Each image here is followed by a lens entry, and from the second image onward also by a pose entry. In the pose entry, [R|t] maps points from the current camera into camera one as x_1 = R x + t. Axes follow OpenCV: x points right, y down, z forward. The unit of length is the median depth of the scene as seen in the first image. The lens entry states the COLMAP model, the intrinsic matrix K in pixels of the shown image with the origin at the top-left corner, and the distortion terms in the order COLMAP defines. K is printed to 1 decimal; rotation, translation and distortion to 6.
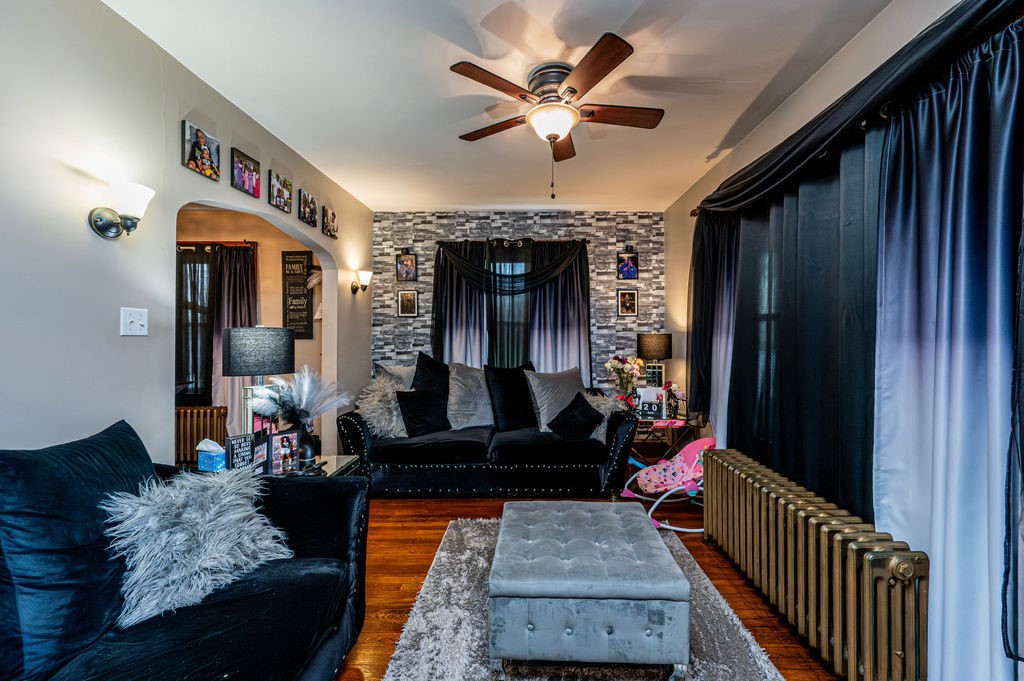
lens RADIAL K [[398.2, 0, 516.8], [0, 398.2, 334.1], [0, 0, 1]] dist [-0.000065, -0.000191]
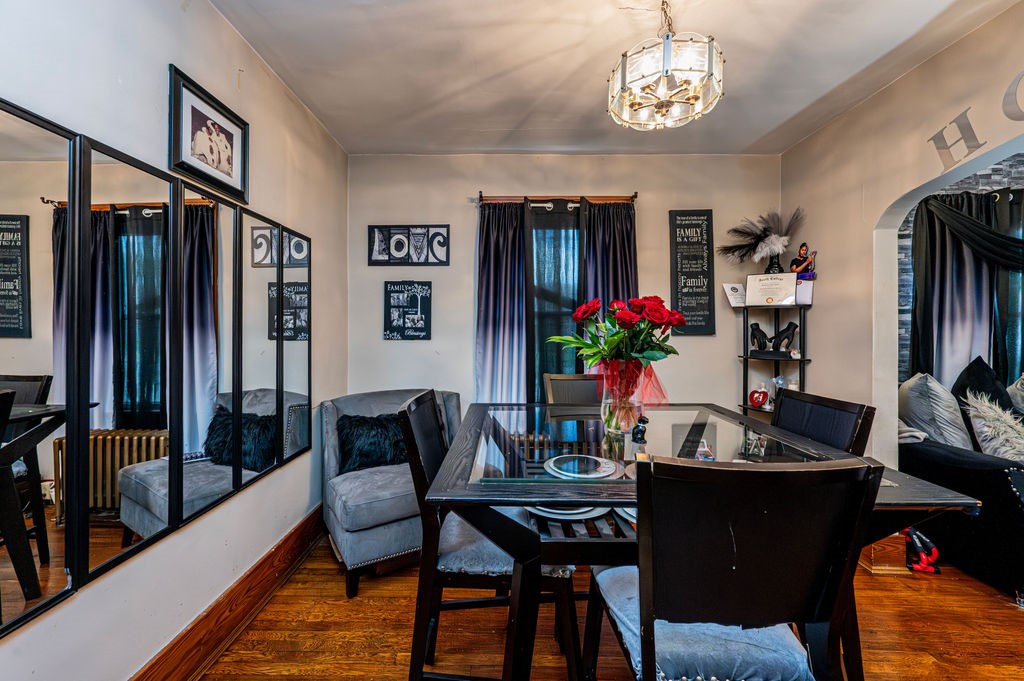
lens RADIAL K [[420.1, 0, 502.0], [0, 420.1, 321.2], [0, 0, 1]] dist [0.000372, -0.000099]
pose [[0.999764, 0.005772, -0.020950, -1.201118], [-0.005968, 0.999939, -0.009336, -0.004827], [0.020894, 0.009459, 0.999737, 0.351173]]
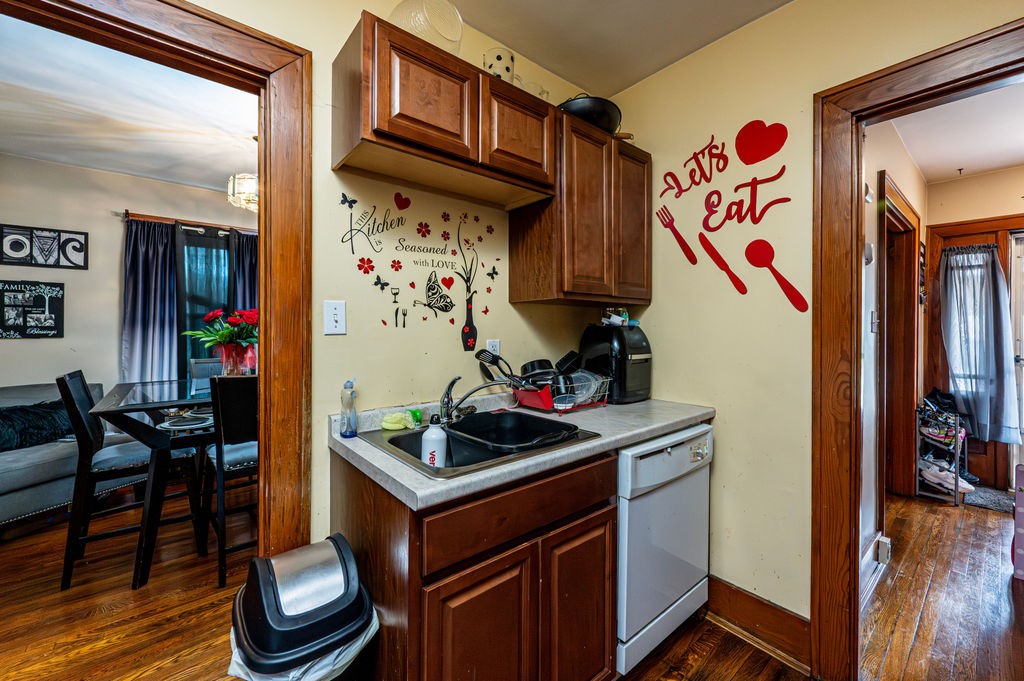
lens RADIAL K [[406.1, 0, 512.2], [0, 406.1, 327.2], [0, 0, 1]] dist [-0.002191, 0.000039]
pose [[0.773828, 0.002885, 0.633389, -1.158105], [-0.006586, 0.999972, 0.003492, -0.007116], [-0.633362, -0.006874, 0.773825, -0.201541]]
